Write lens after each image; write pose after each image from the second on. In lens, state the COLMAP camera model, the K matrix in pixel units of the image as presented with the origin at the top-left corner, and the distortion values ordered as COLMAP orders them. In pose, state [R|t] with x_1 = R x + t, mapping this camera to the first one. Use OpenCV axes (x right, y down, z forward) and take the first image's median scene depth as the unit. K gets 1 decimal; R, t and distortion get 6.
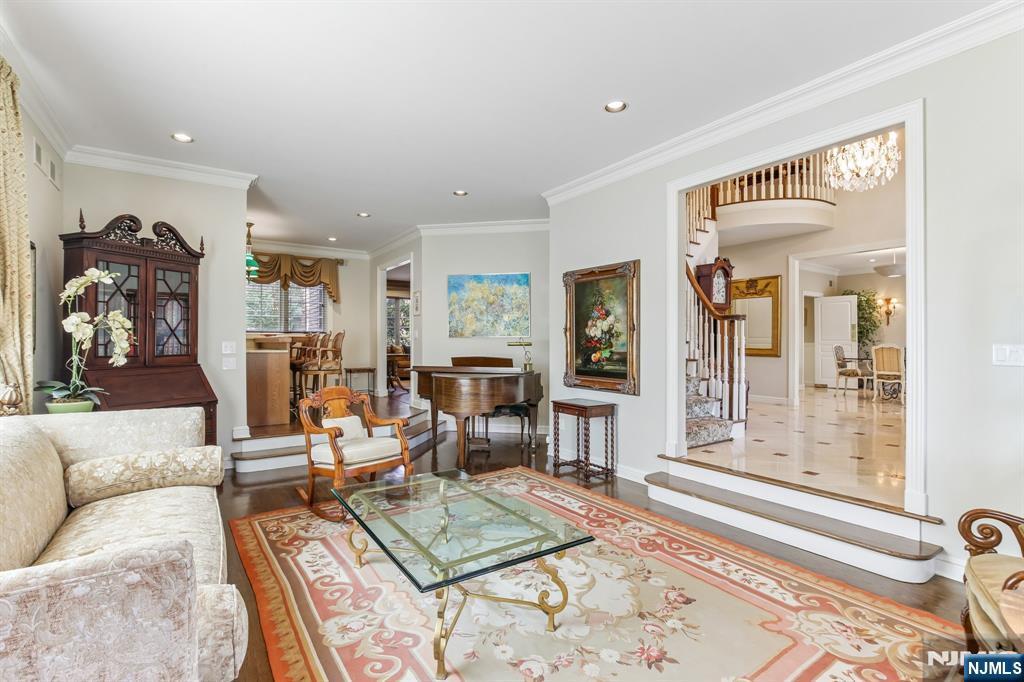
lens RADIAL K [[475.7, 0, 513.2], [0, 475.7, 341.9], [0, 0, 1]] dist [-0.004704, 0.000370]
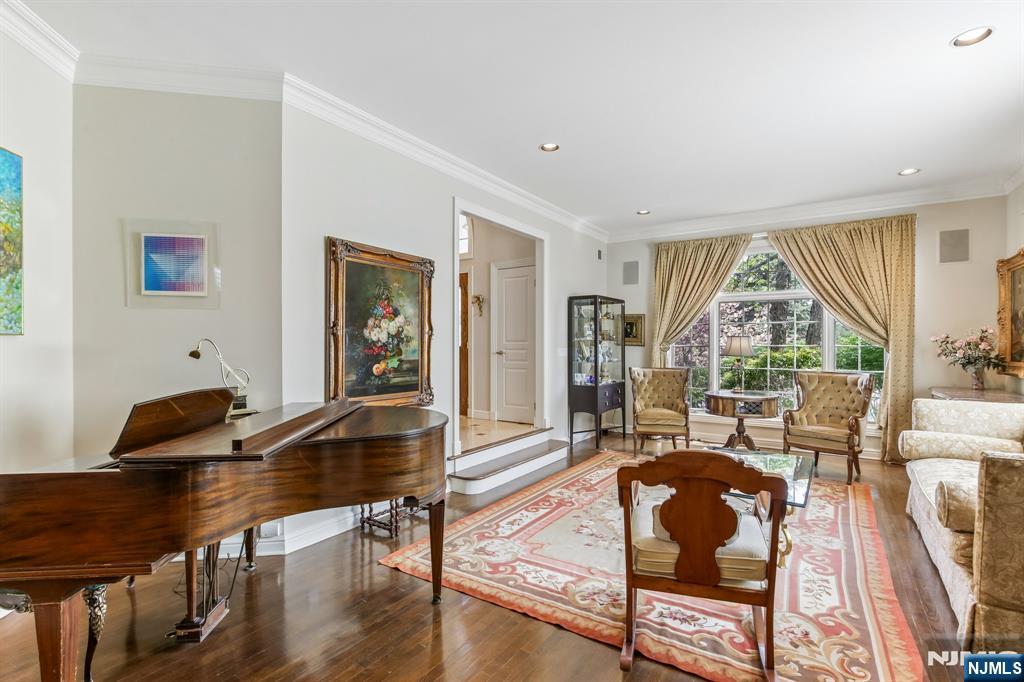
lens RADIAL K [[475.7, 0, 512.8], [0, 475.7, 344.5], [0, 0, 1]] dist [-0.004704, 0.000370]
pose [[-0.378917, 0.002476, 0.925427, -0.710086], [-0.002952, 0.999988, -0.003884, -0.004264], [-0.925426, -0.004204, -0.378906, 1.295744]]
